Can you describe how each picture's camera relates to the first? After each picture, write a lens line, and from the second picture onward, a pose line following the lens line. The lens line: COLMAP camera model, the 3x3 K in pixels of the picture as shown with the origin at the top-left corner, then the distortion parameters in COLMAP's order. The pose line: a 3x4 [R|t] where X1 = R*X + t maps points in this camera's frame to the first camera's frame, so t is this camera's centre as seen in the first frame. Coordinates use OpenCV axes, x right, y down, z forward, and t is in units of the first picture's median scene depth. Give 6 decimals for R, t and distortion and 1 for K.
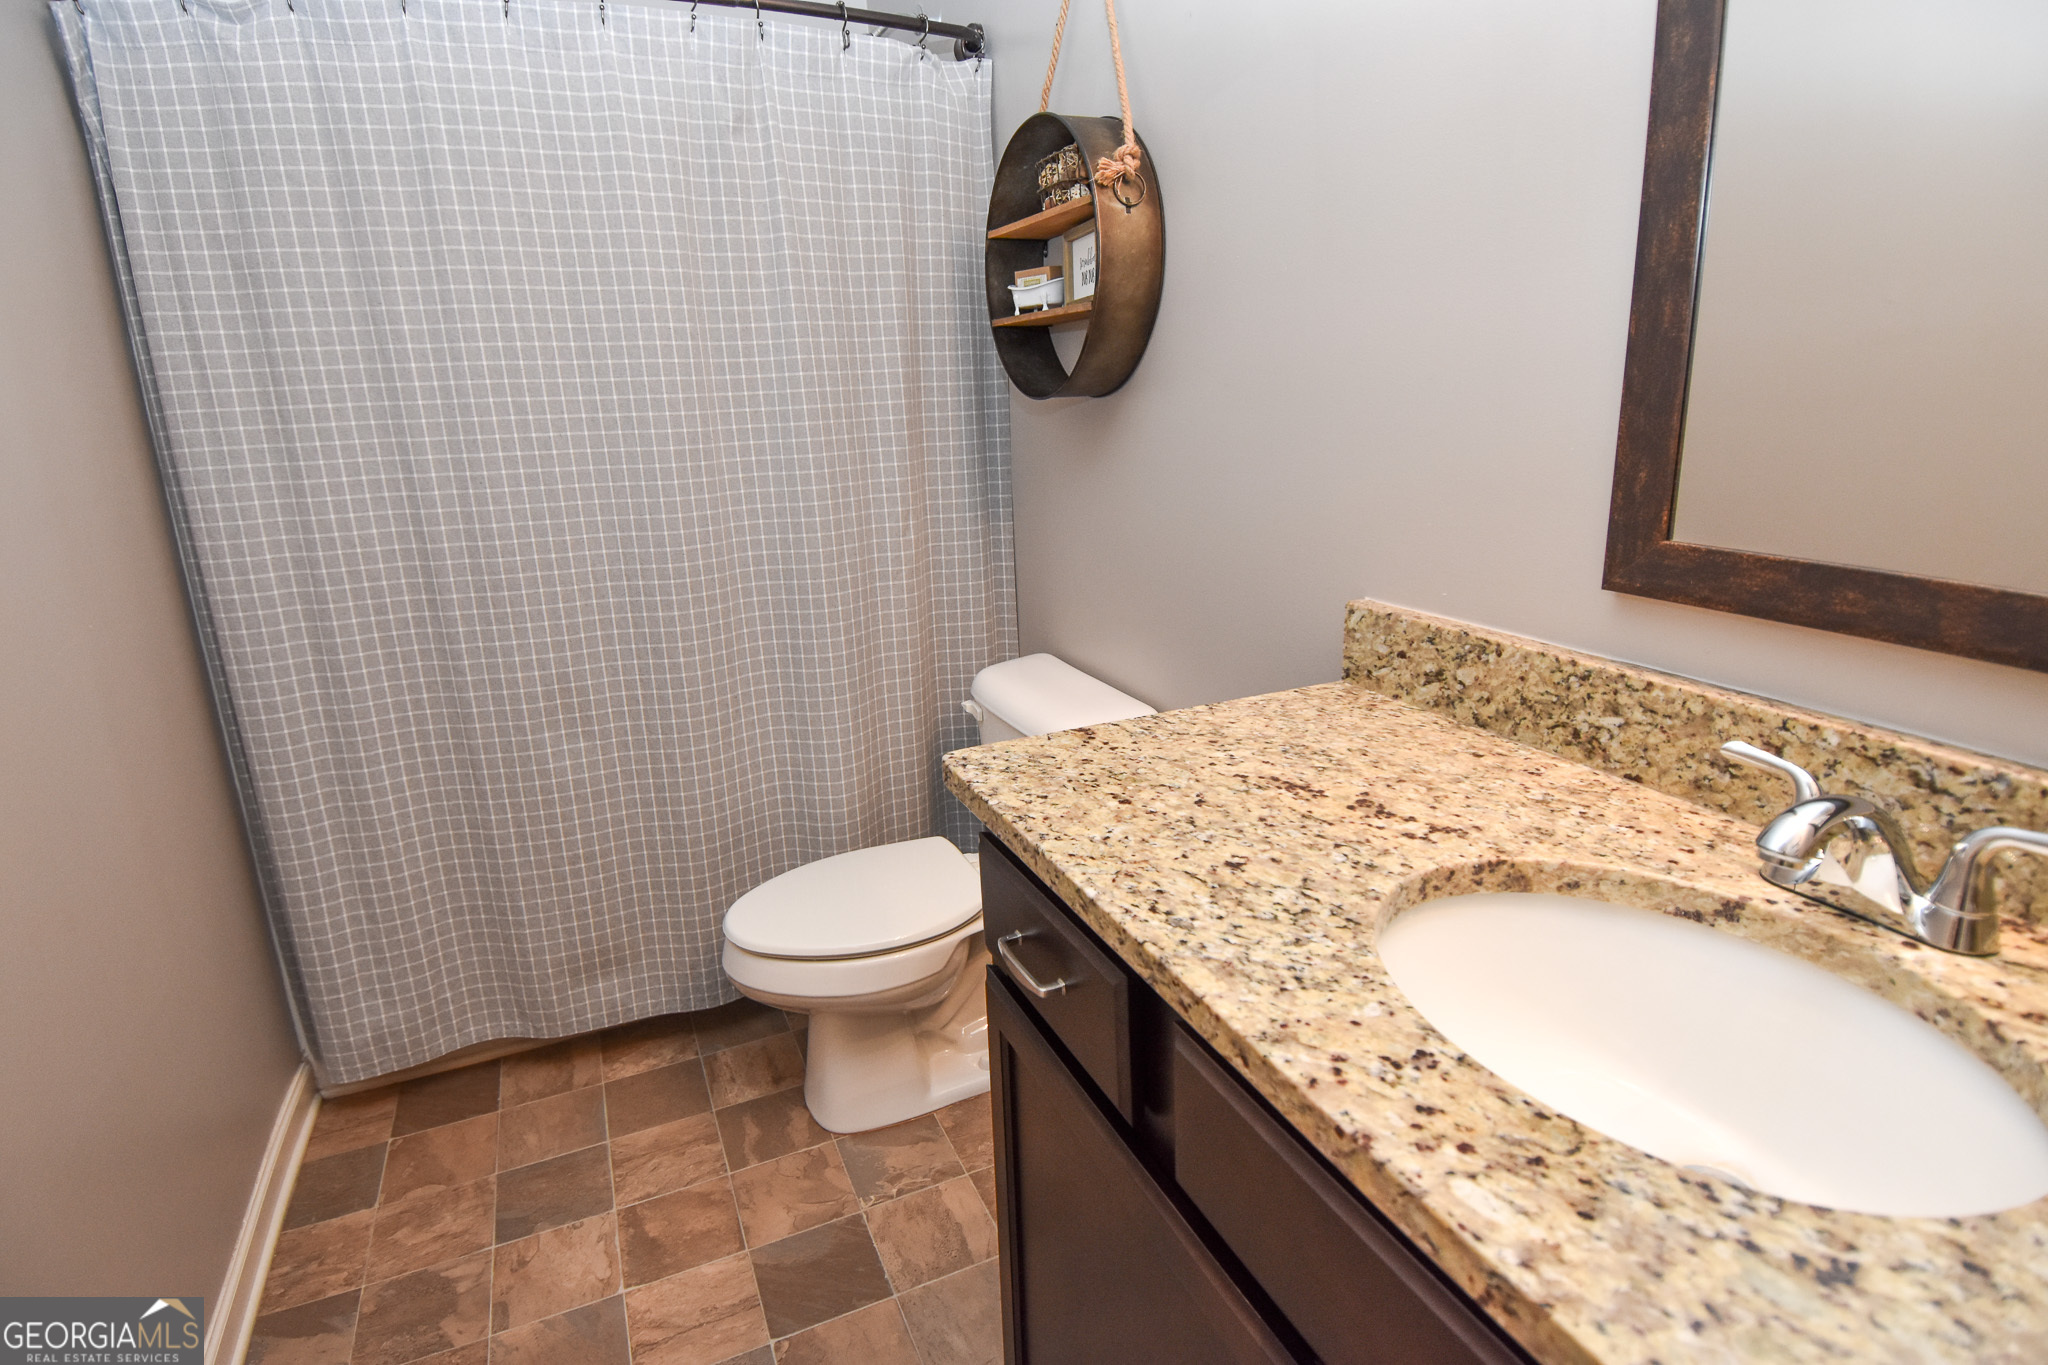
lens RADIAL K [[1089.3, 0, 1009.8], [0, 1089.3, 663.1], [0, 0, 1]] dist [0.054957, -0.066336]
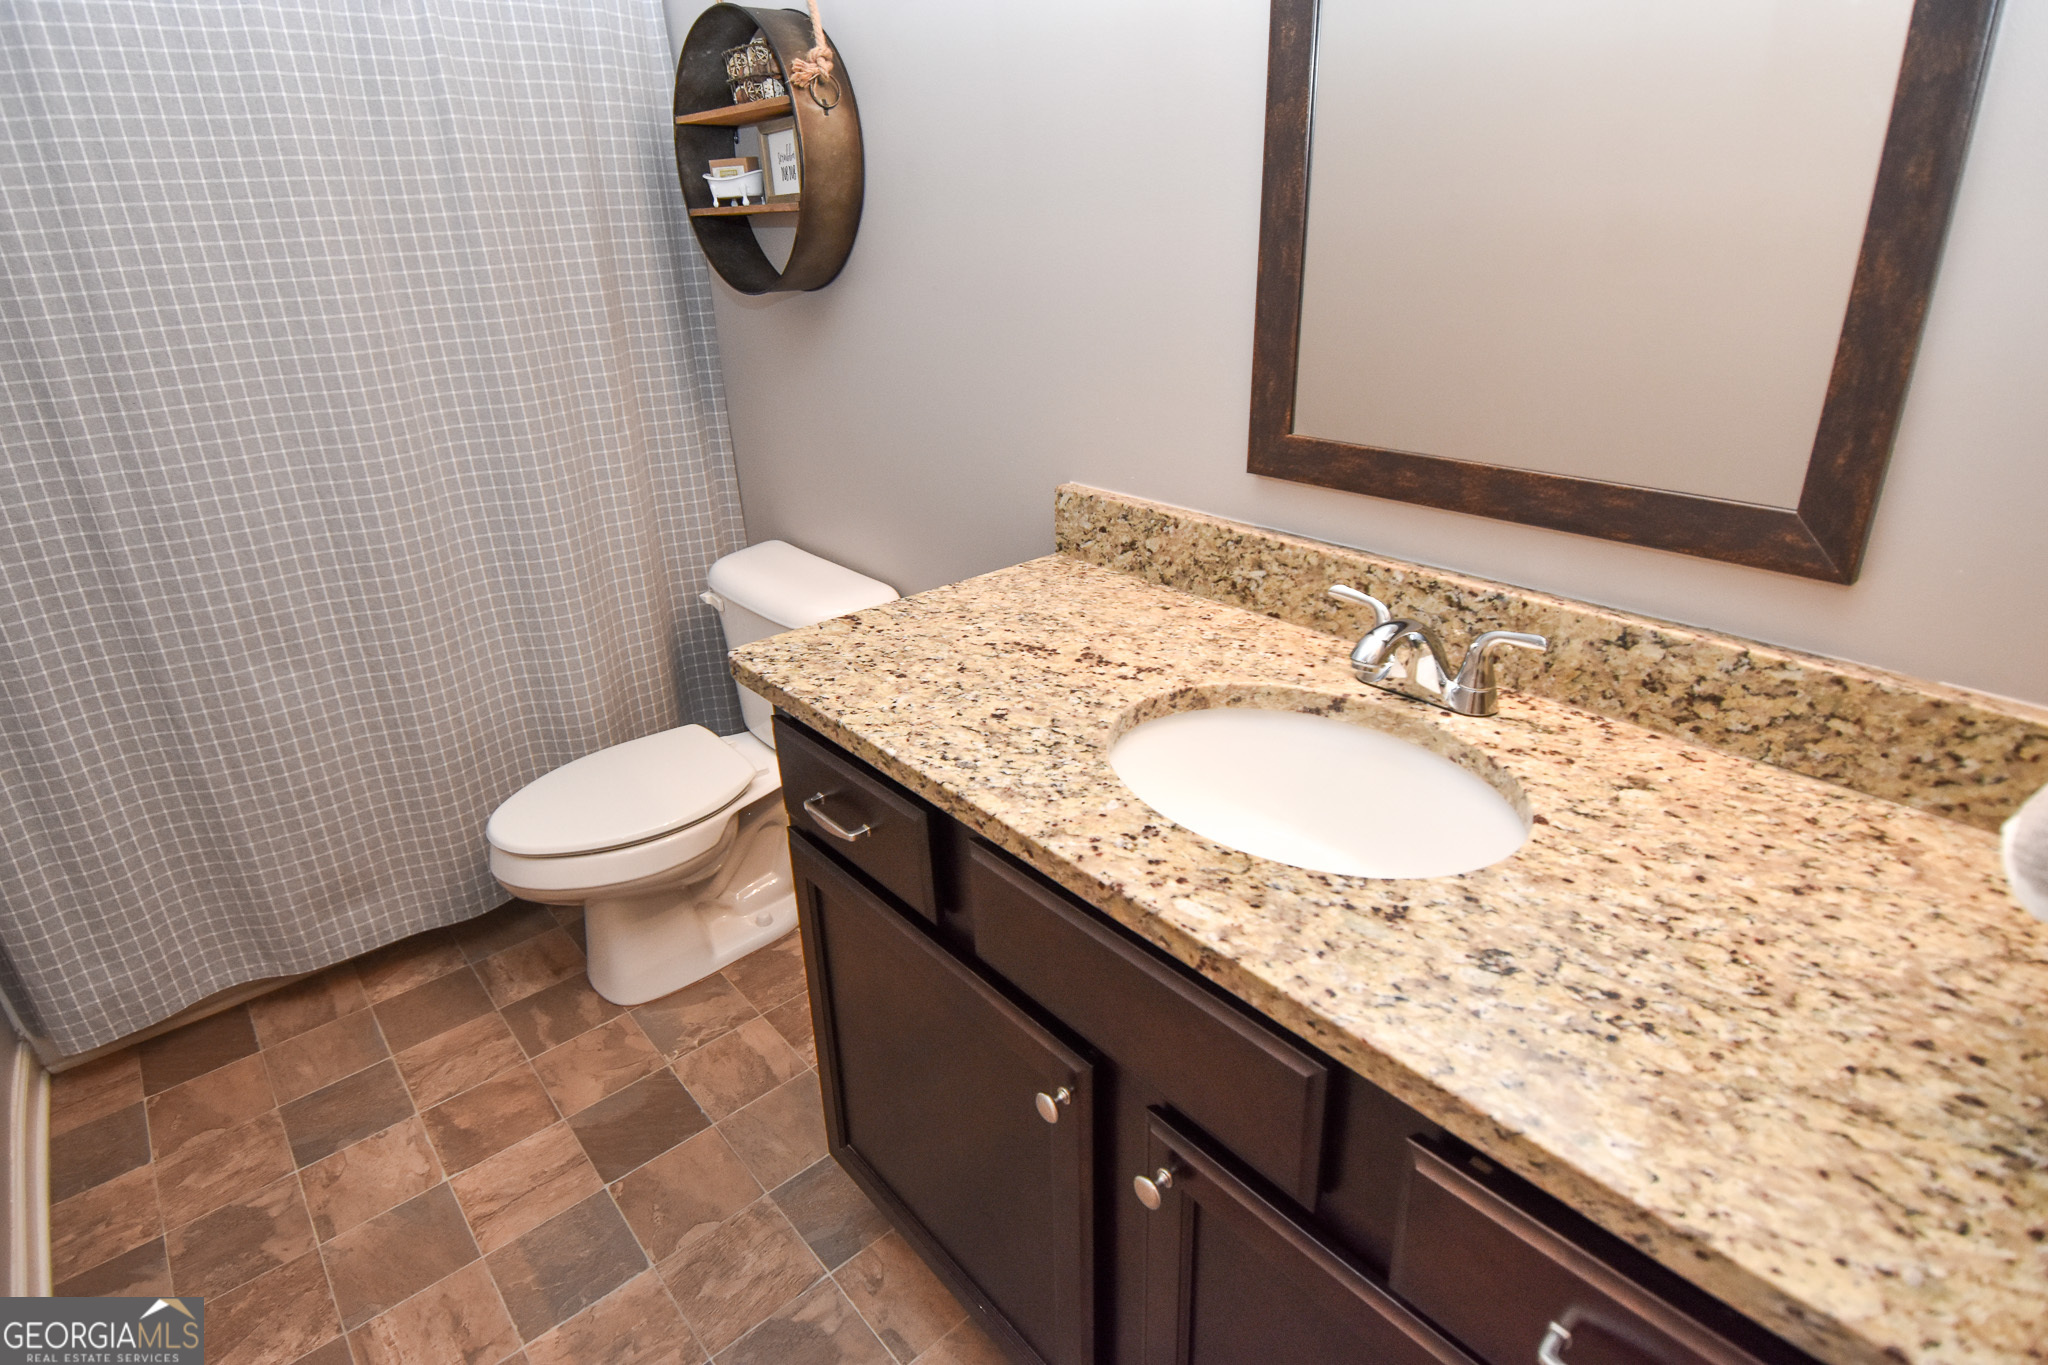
lens RADIAL K [[1081.3, 0, 1021.7], [0, 1081.3, 672.8], [0, 0, 1]] dist [0.055614, -0.063539]
pose [[0.956117, -0.110285, 0.271436, -0.052895], [0.072876, 0.986853, 0.144259, -0.022525], [-0.283777, -0.118148, 0.951584, -0.100550]]
